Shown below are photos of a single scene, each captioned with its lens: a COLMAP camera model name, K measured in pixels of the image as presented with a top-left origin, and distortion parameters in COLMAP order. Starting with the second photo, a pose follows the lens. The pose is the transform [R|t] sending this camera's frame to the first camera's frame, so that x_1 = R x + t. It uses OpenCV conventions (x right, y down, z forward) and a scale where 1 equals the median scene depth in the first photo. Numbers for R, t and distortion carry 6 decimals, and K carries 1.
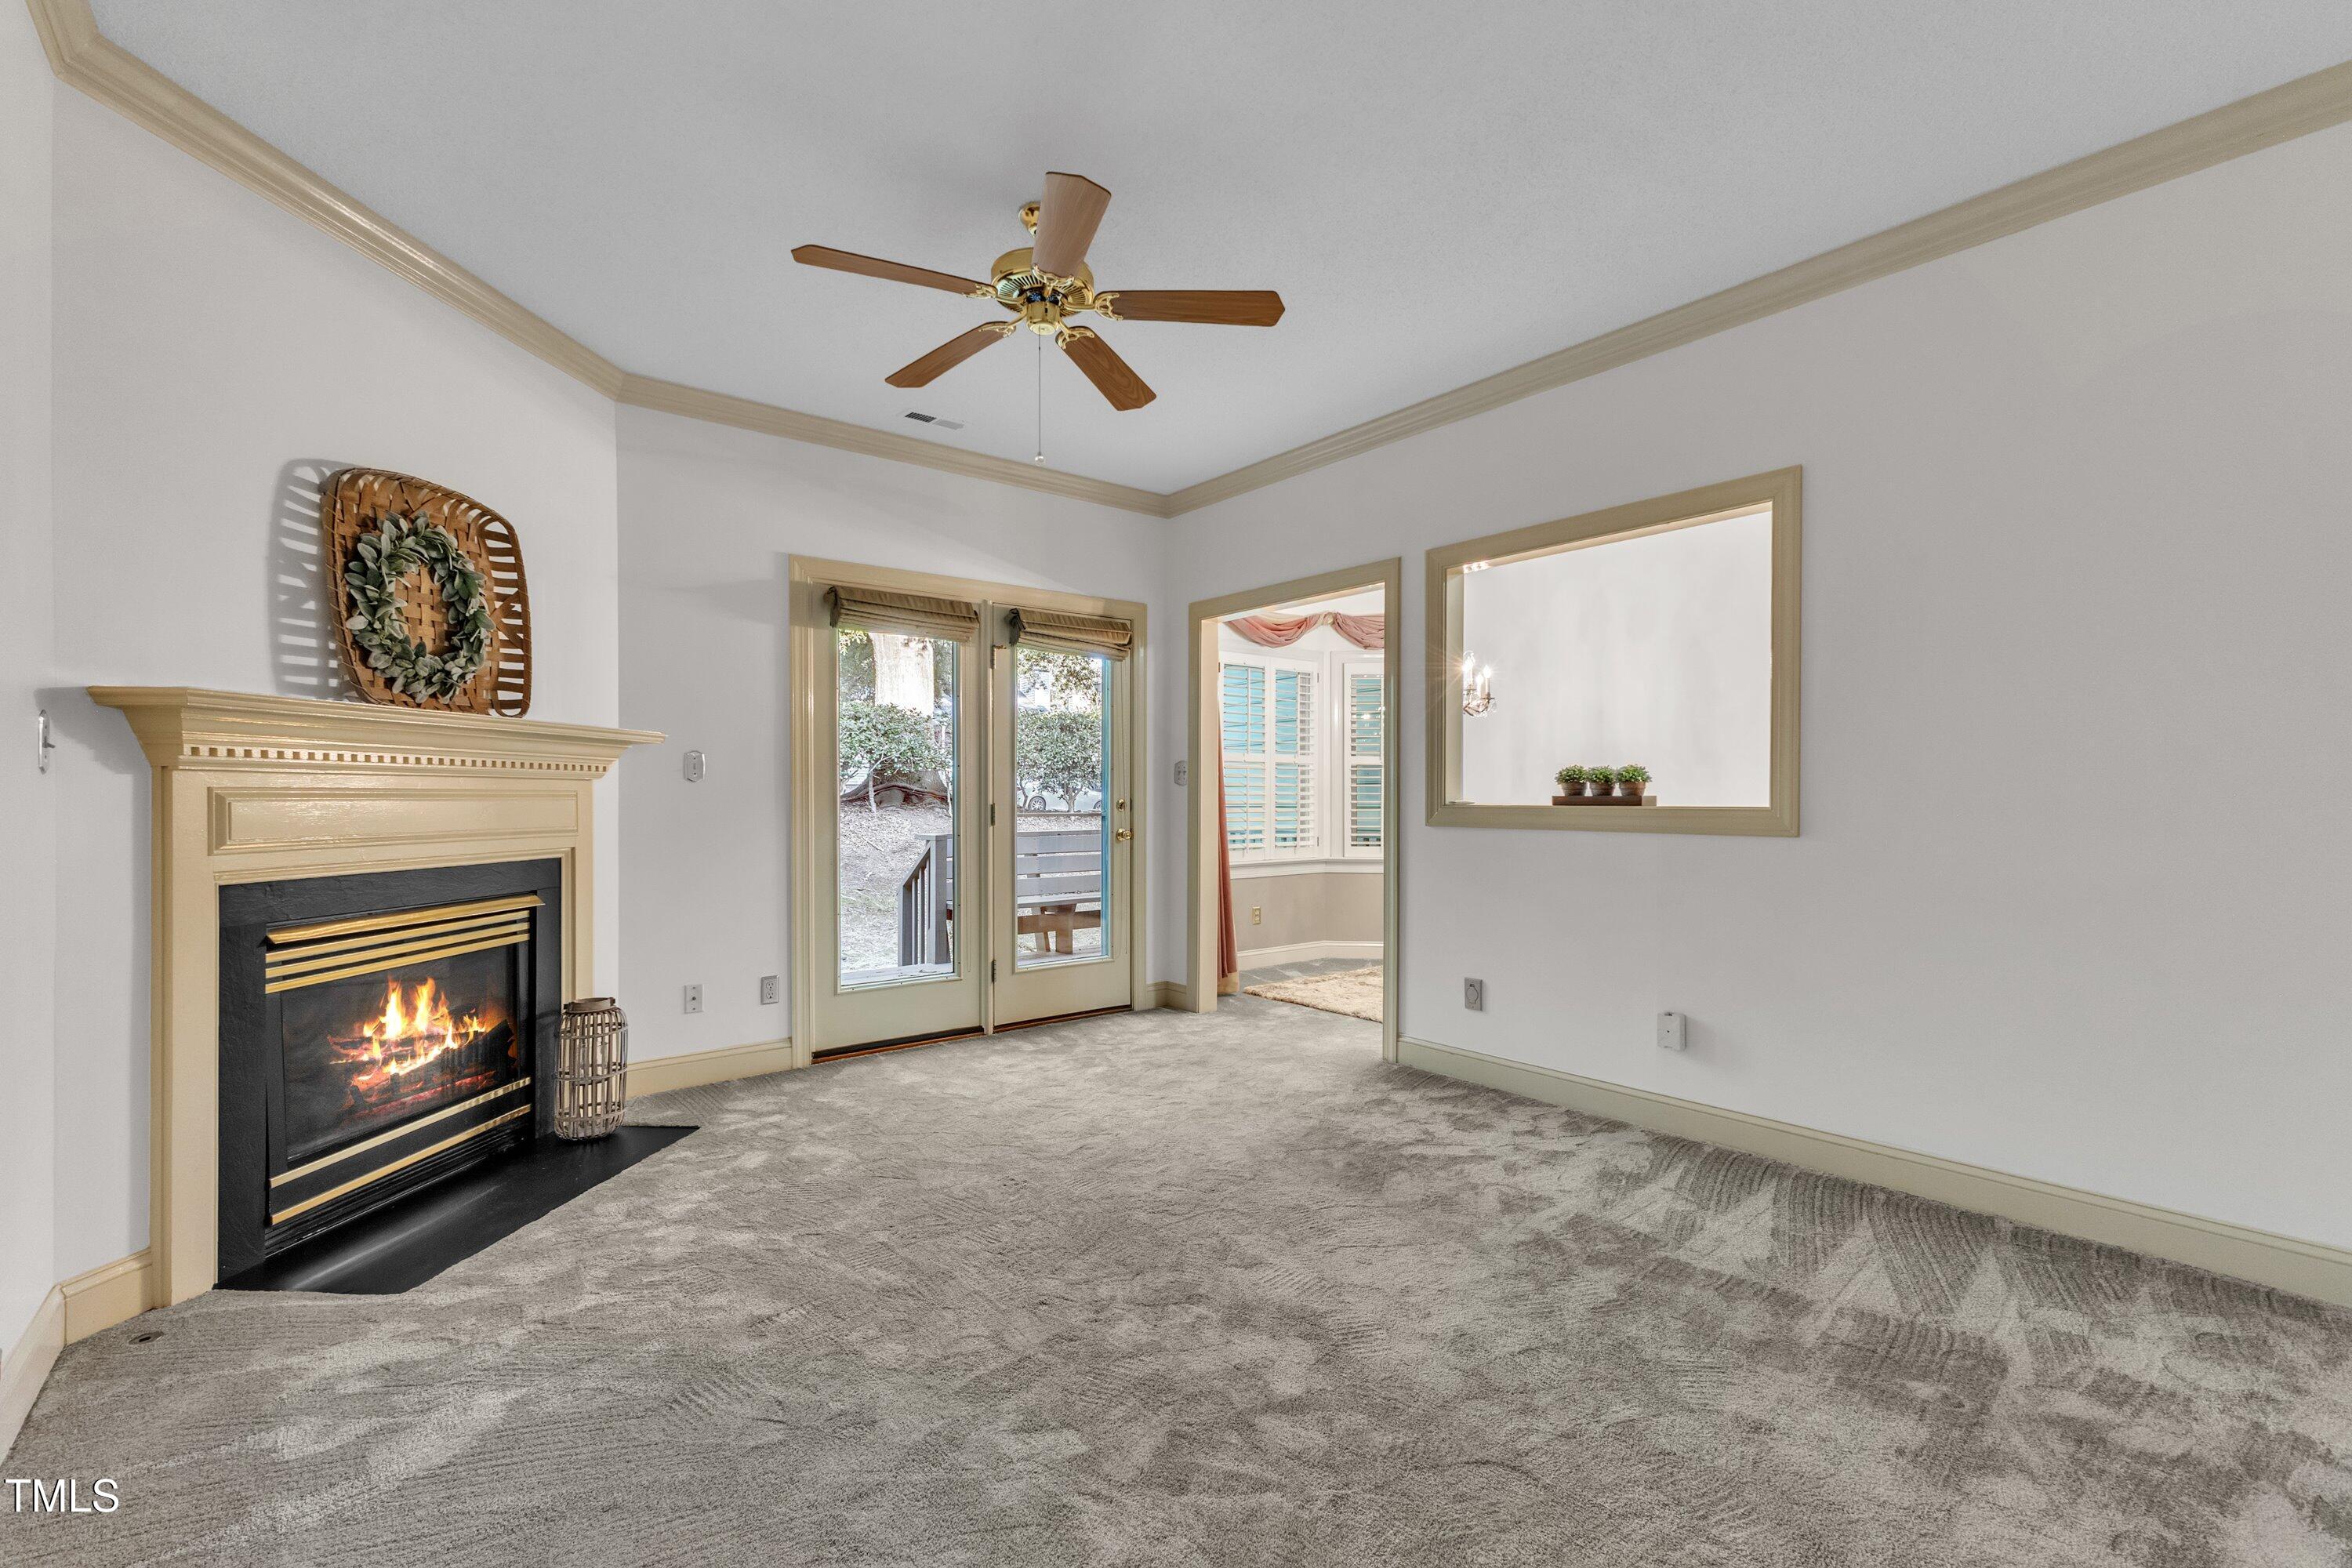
lens RADIAL K [[1046.3, 0, 1180.3], [0, 1046.3, 788.5], [0, 0, 1]] dist [0.014312, 0.000898]
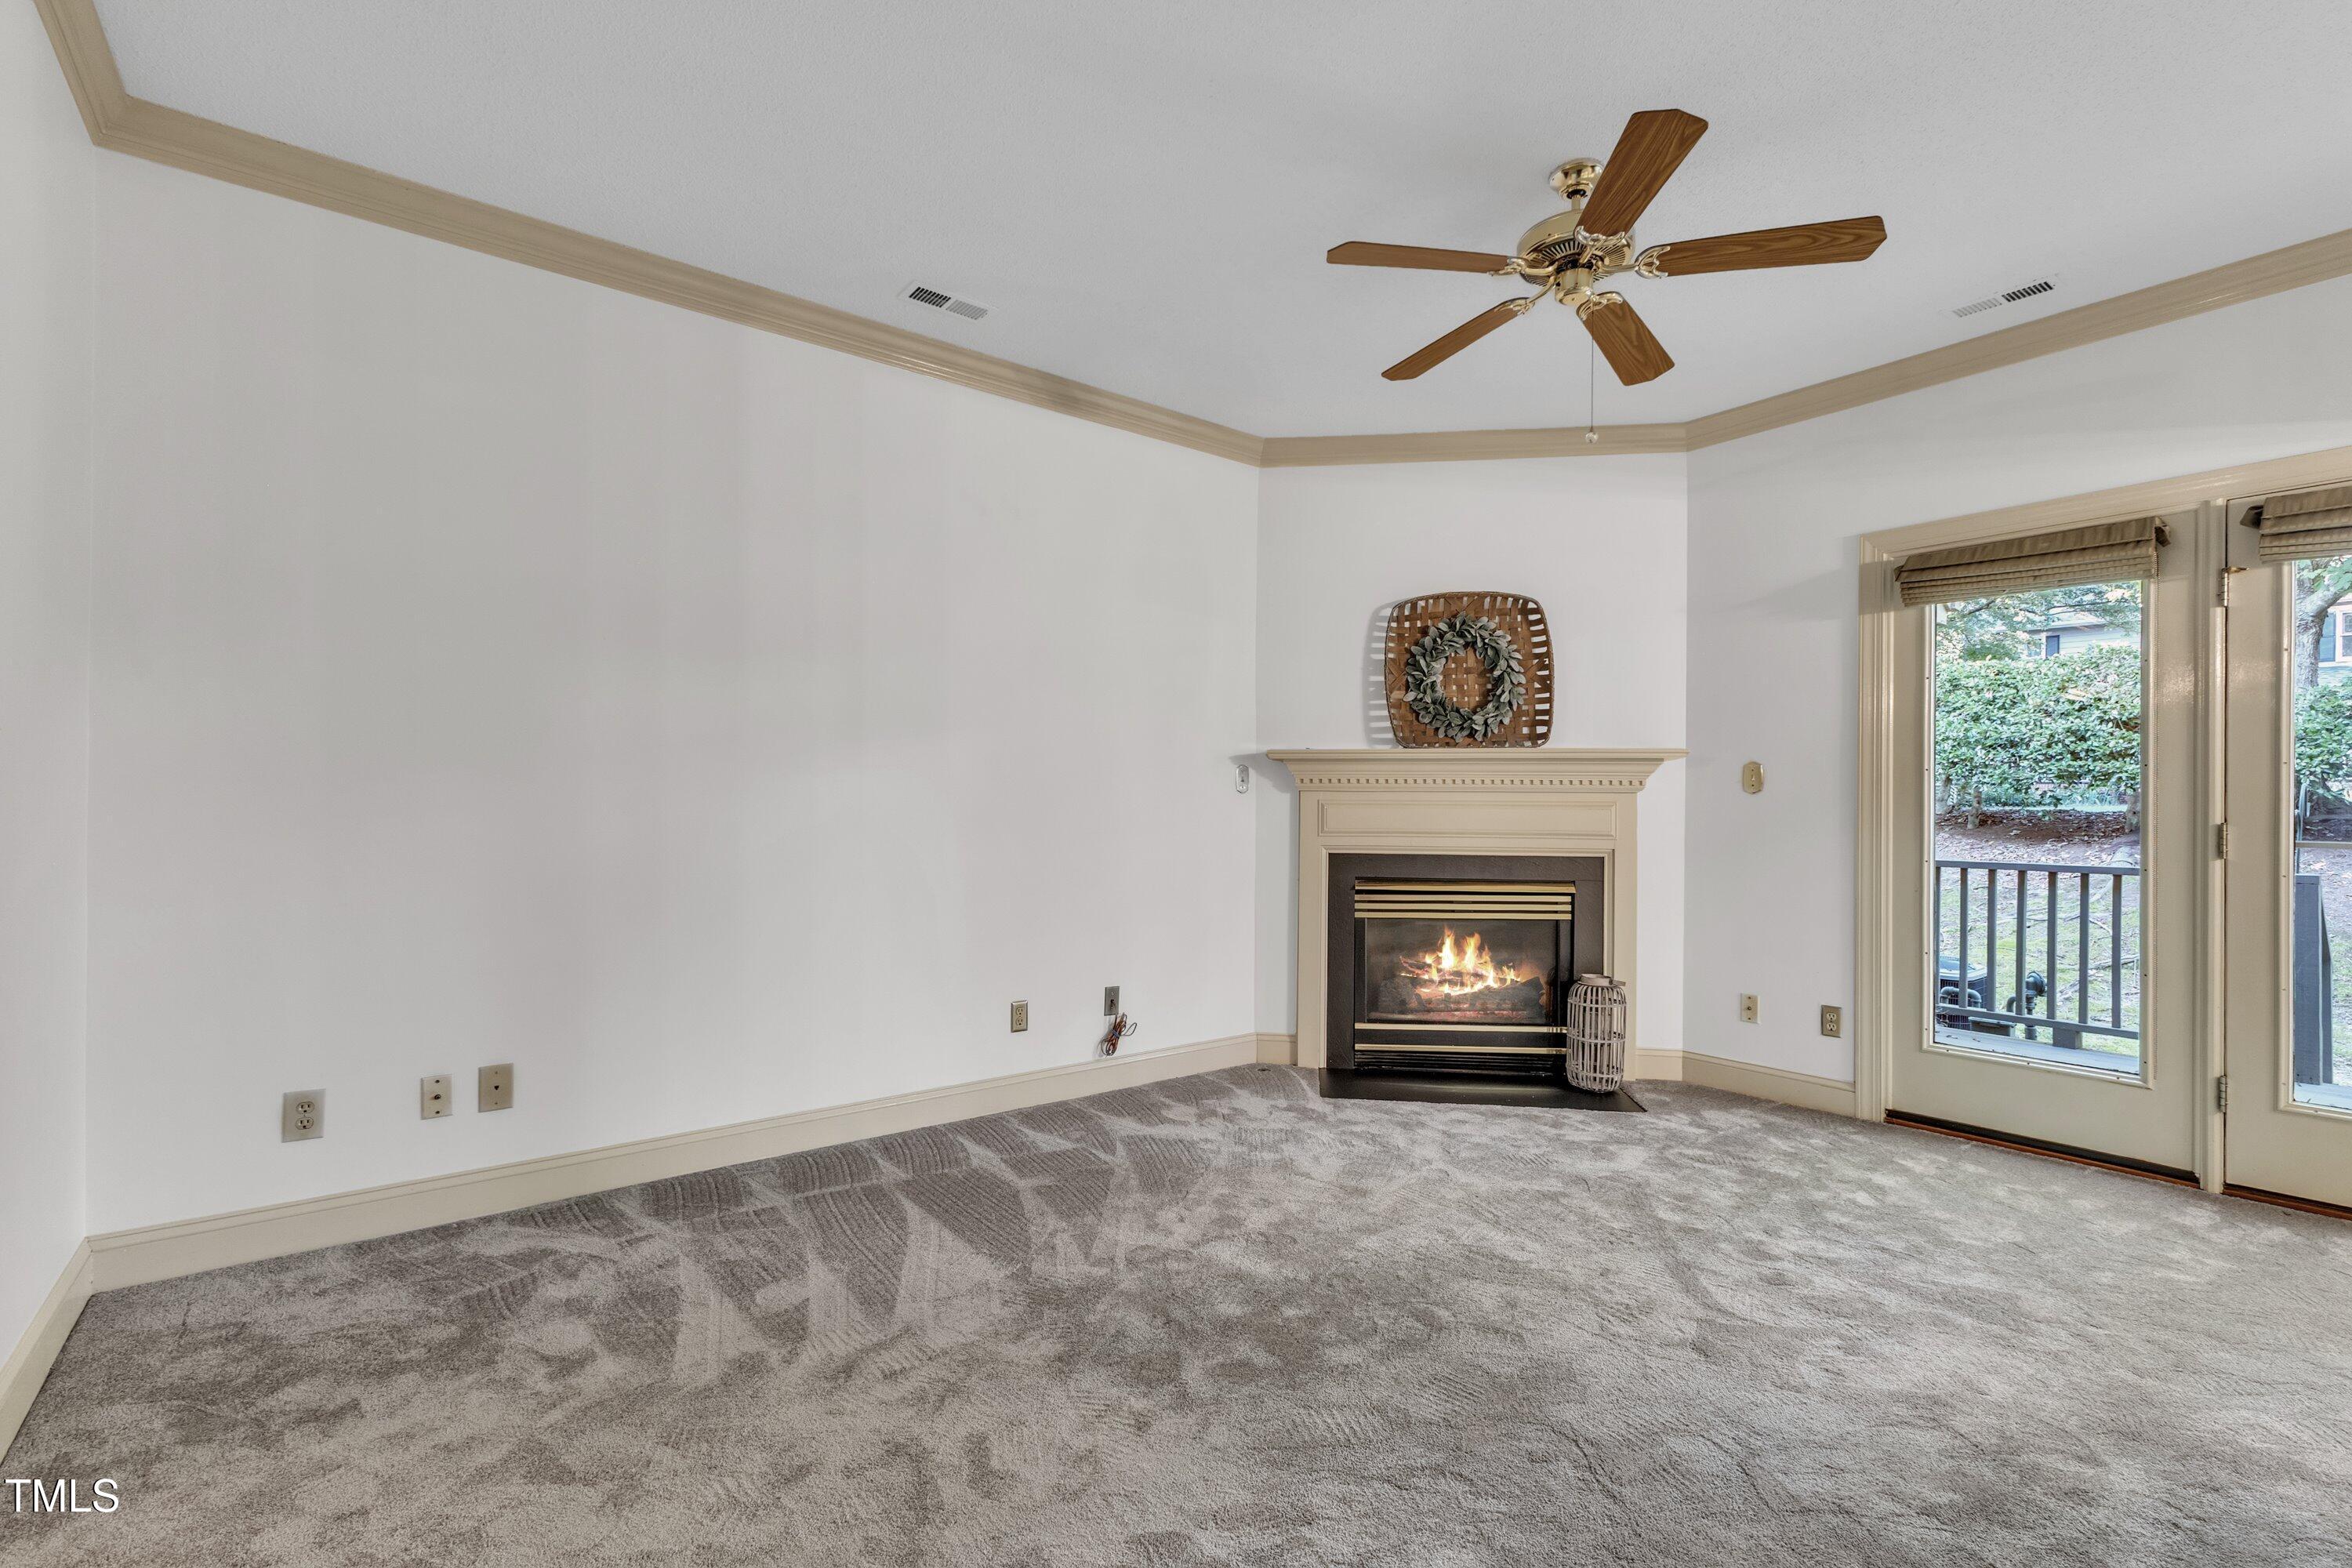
lens RADIAL K [[1046.3, 0, 1180.3], [0, 1046.3, 788.5], [0, 0, 1]] dist [0.014312, 0.000898]
pose [[-0.020079, -0.014968, -0.999686, 0.680234], [-0.000212, 0.999888, -0.014967, 0.004841], [0.999798, -0.000089, -0.020080, 0.577443]]
